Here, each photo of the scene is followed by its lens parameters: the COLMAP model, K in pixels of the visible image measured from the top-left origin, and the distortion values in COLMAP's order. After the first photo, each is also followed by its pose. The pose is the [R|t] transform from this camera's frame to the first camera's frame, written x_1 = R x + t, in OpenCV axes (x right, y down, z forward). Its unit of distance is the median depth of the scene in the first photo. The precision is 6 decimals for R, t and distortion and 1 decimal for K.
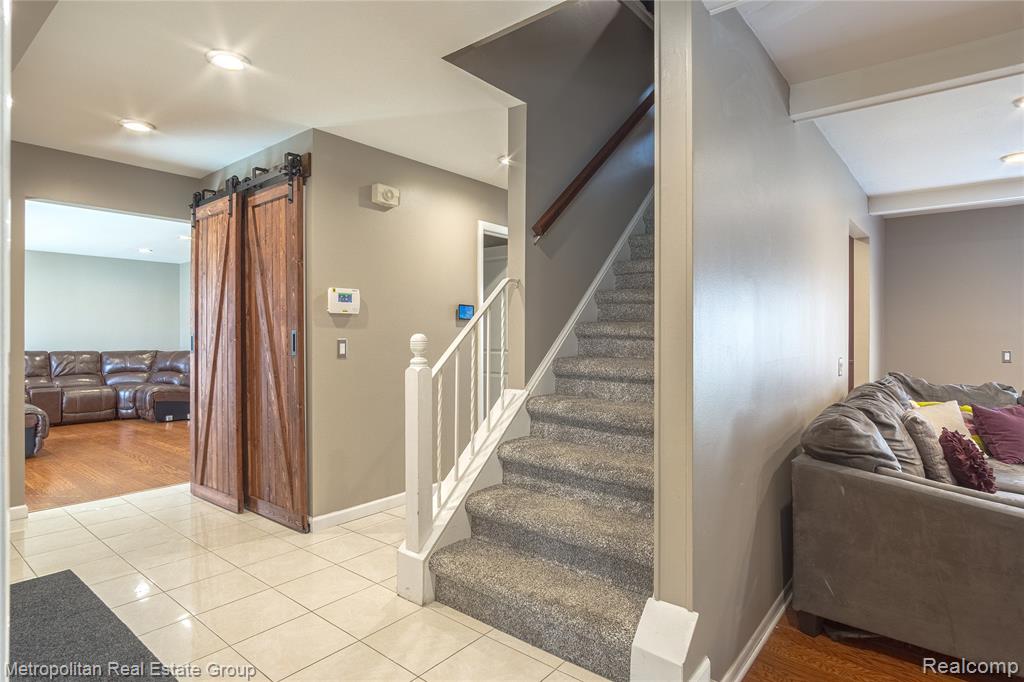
lens RADIAL K [[536.5, 0, 512.0], [0, 536.5, 341.0], [0, 0, 1]] dist [-0.005512, -0.000625]
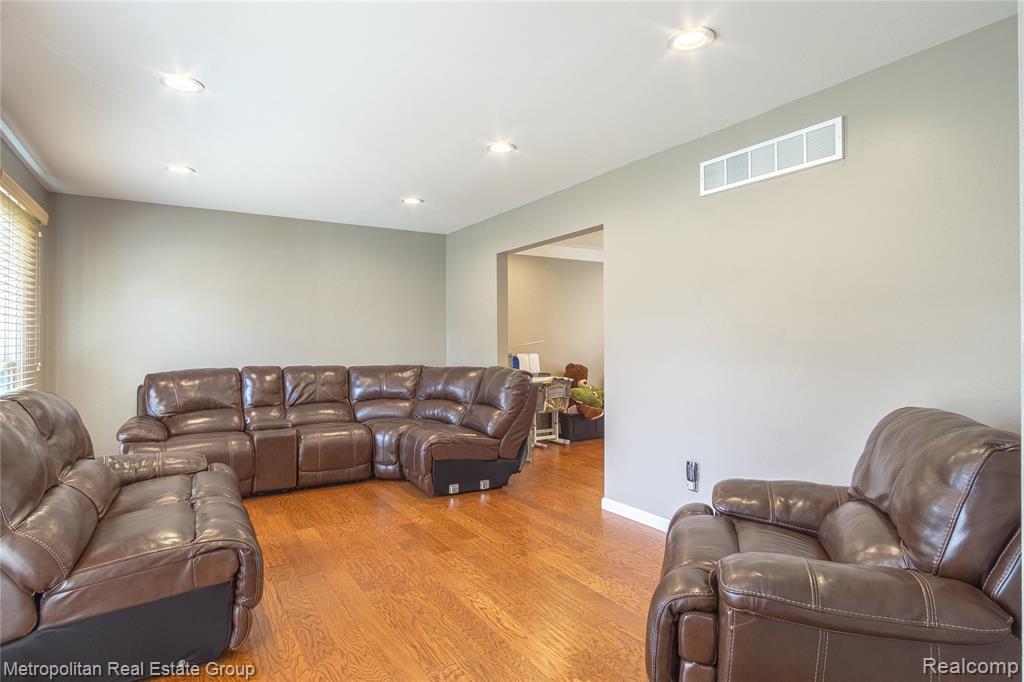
lens RADIAL K [[552.1, 0, 512.0], [0, 552.1, 341.0], [0, 0, 1]] dist [-0.012574, 0.000316]
pose [[0.942756, -0.002469, -0.333475, -0.376418], [-0.001215, 0.999941, -0.010837, -0.005069], [0.333482, 0.010622, 0.942697, 0.456289]]
